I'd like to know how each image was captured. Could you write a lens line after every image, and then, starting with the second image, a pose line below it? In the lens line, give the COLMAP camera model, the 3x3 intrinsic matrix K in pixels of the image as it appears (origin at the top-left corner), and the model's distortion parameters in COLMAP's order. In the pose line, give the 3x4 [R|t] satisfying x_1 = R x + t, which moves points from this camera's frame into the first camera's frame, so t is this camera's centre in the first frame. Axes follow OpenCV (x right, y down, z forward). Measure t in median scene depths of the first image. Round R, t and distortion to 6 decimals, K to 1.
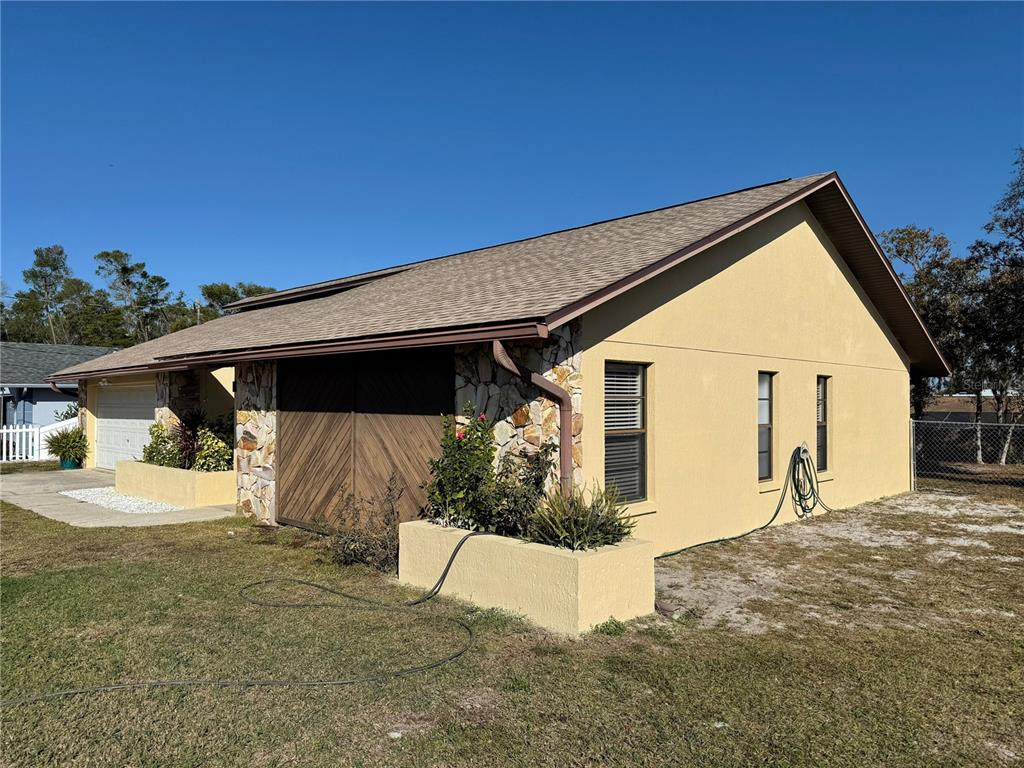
lens RADIAL K [[725.3, 0, 507.0], [0, 725.3, 385.3], [0, 0, 1]] dist [0.119338, -0.229715]
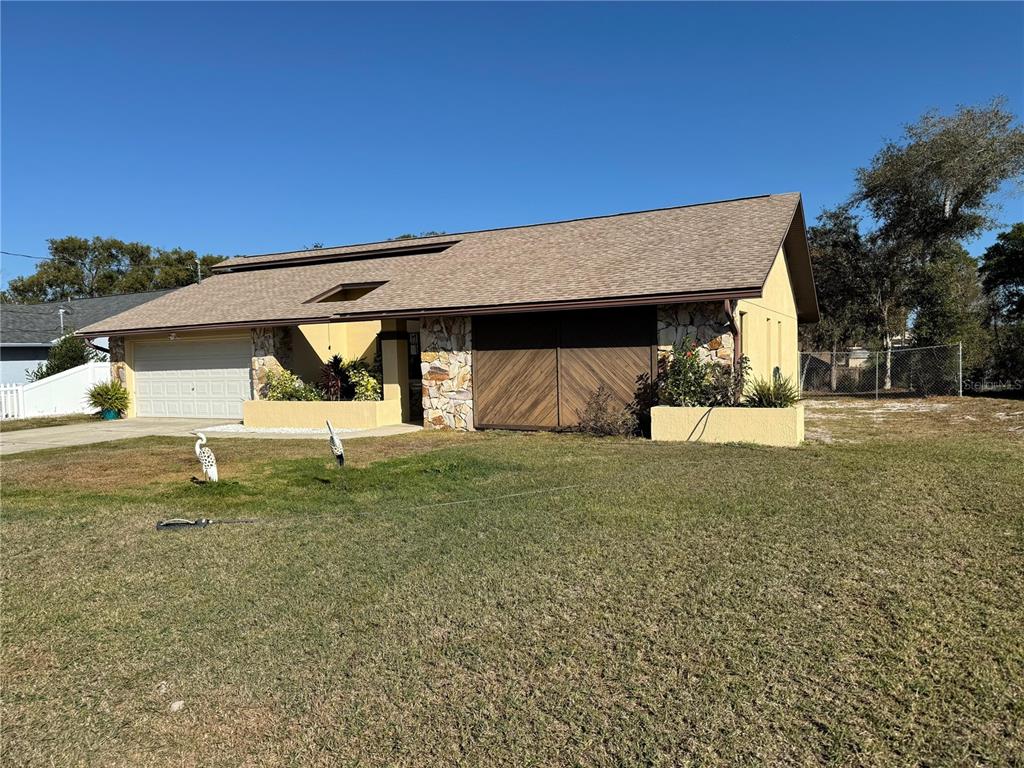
lens RADIAL K [[721.1, 0, 509.6], [0, 721.1, 389.9], [0, 0, 1]] dist [0.114256, -0.182081]
pose [[0.954685, -0.039031, 0.295049, -0.952371], [0.019646, 0.997466, 0.068383, 0.024515], [-0.296970, -0.059488, 0.953032, -0.509836]]
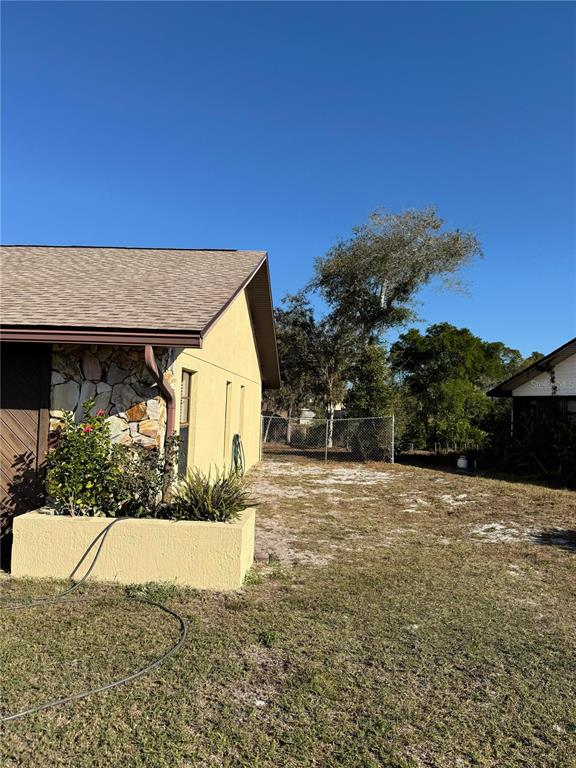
lens RADIAL K [[544.0, 0, 289.0], [0, 544.0, 390.5], [0, 0, 1]] dist [0.119338, -0.229715]
pose [[0.753025, 0.042362, 0.656627, -0.363349], [-0.047975, 0.998804, -0.009419, 0.004664], [-0.656241, -0.024408, 0.754156, 0.187994]]
